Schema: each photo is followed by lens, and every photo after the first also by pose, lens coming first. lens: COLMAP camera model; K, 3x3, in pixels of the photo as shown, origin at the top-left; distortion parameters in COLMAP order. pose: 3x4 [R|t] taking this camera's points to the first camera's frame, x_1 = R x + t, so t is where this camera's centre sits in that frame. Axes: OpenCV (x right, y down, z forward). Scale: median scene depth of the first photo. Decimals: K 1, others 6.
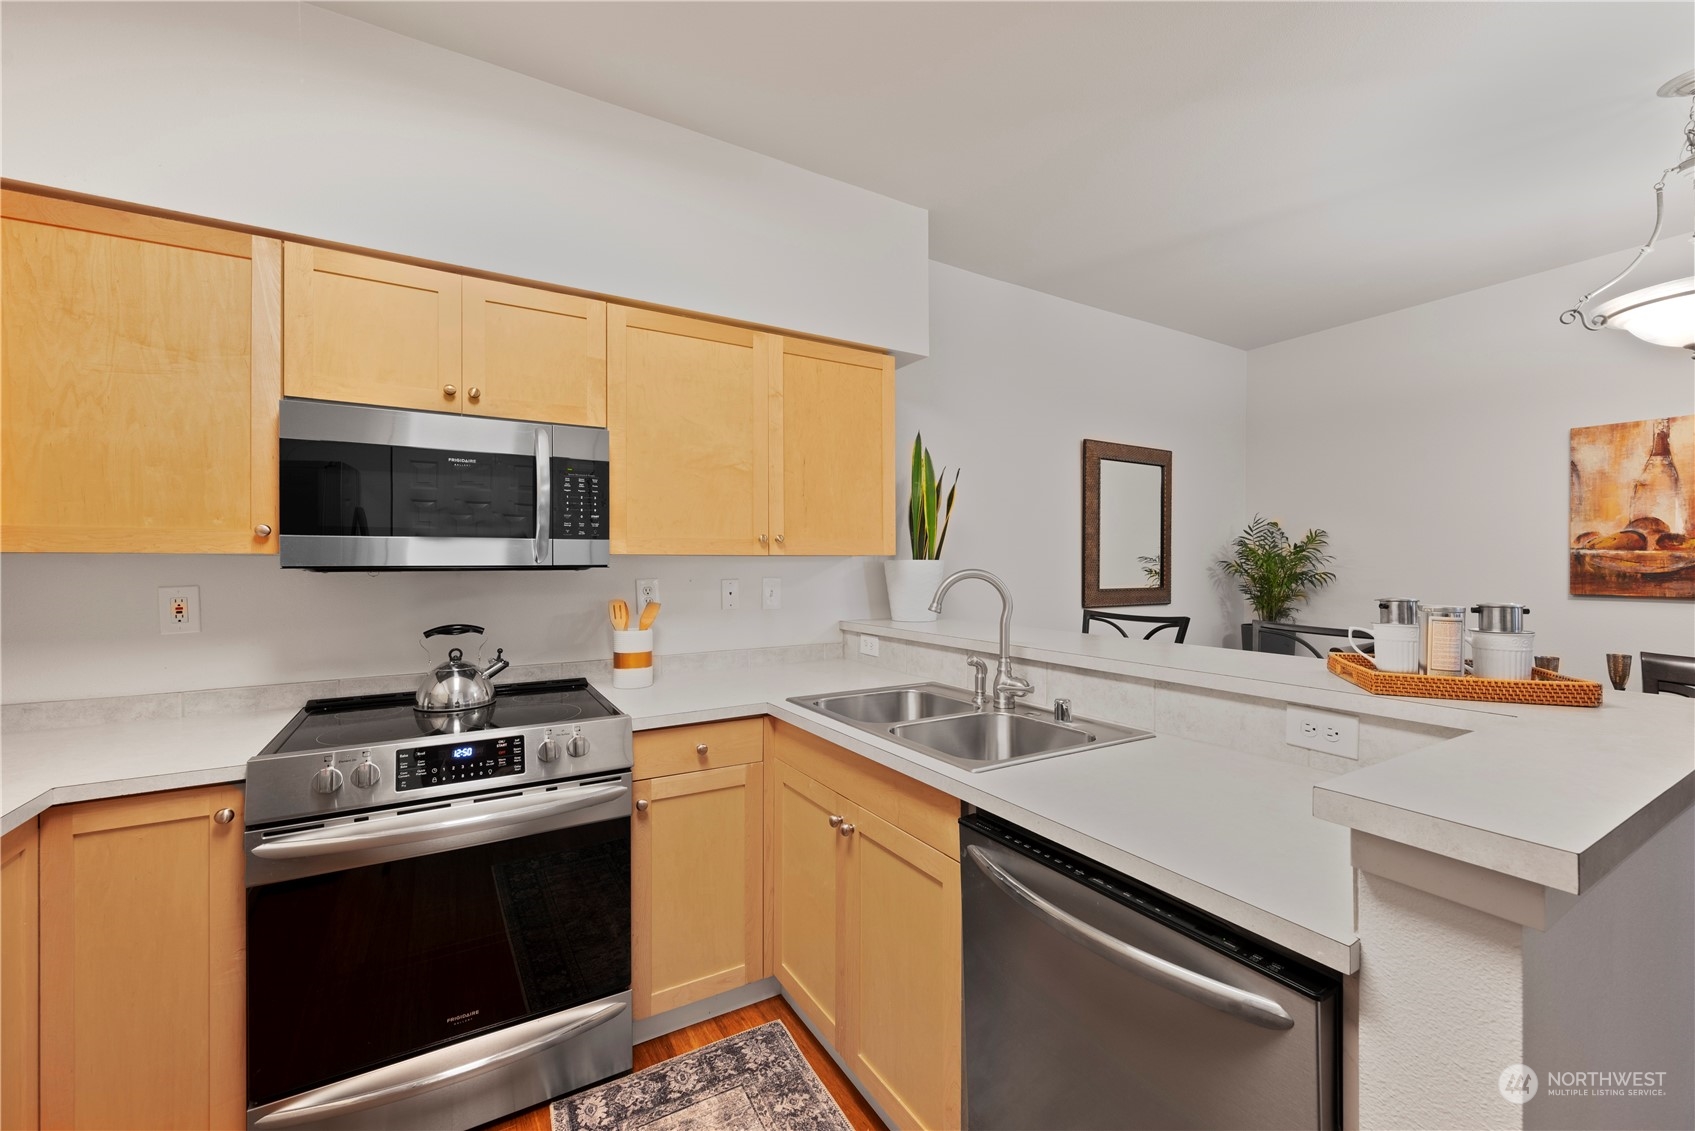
lens RADIAL K [[674.2, 0, 842.8], [0, 674.2, 563.2], [0, 0, 1]] dist [-0.002897, 0.000051]
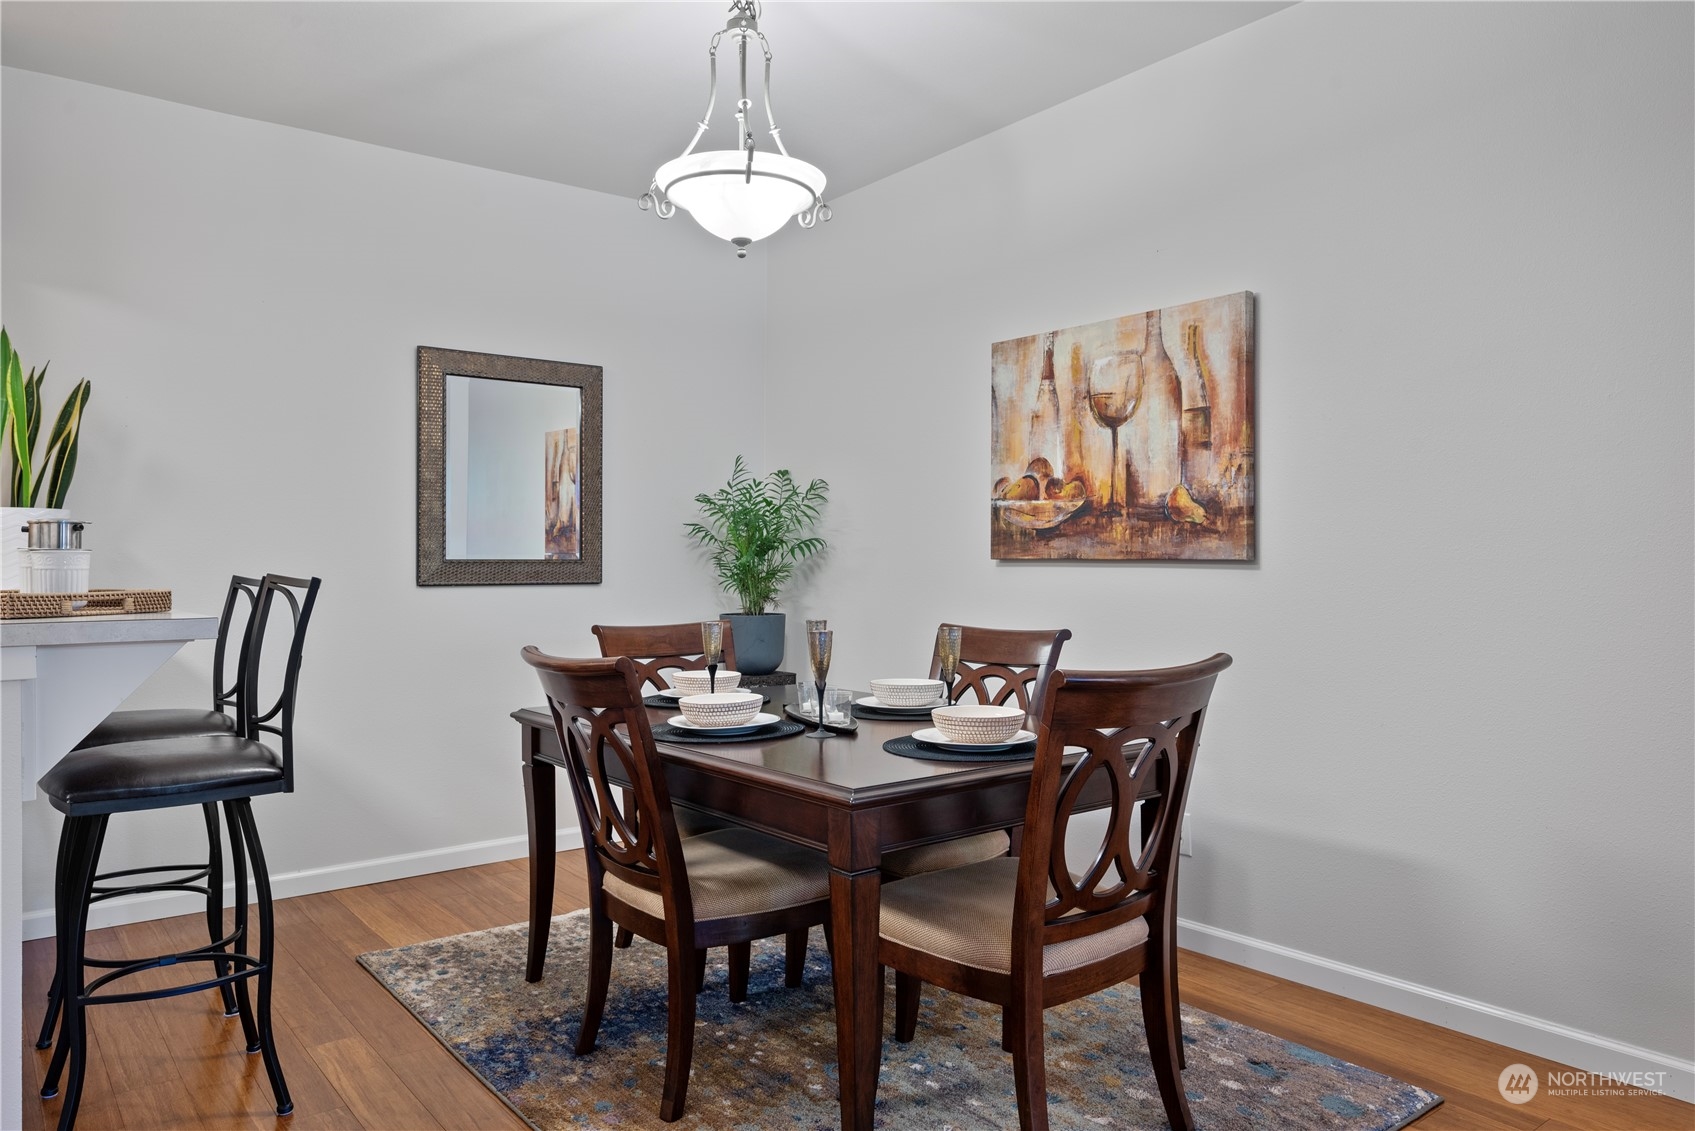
lens RADIAL K [[1135.9, 0, 844.6], [0, 1135.9, 567.2], [0, 0, 1]] dist [0.002250, -0.001022]
pose [[0.992302, -0.003849, 0.123783, 0.779837], [0.003043, 0.999973, 0.006698, 0.048054], [-0.123805, -0.006270, 0.992287, -0.279307]]
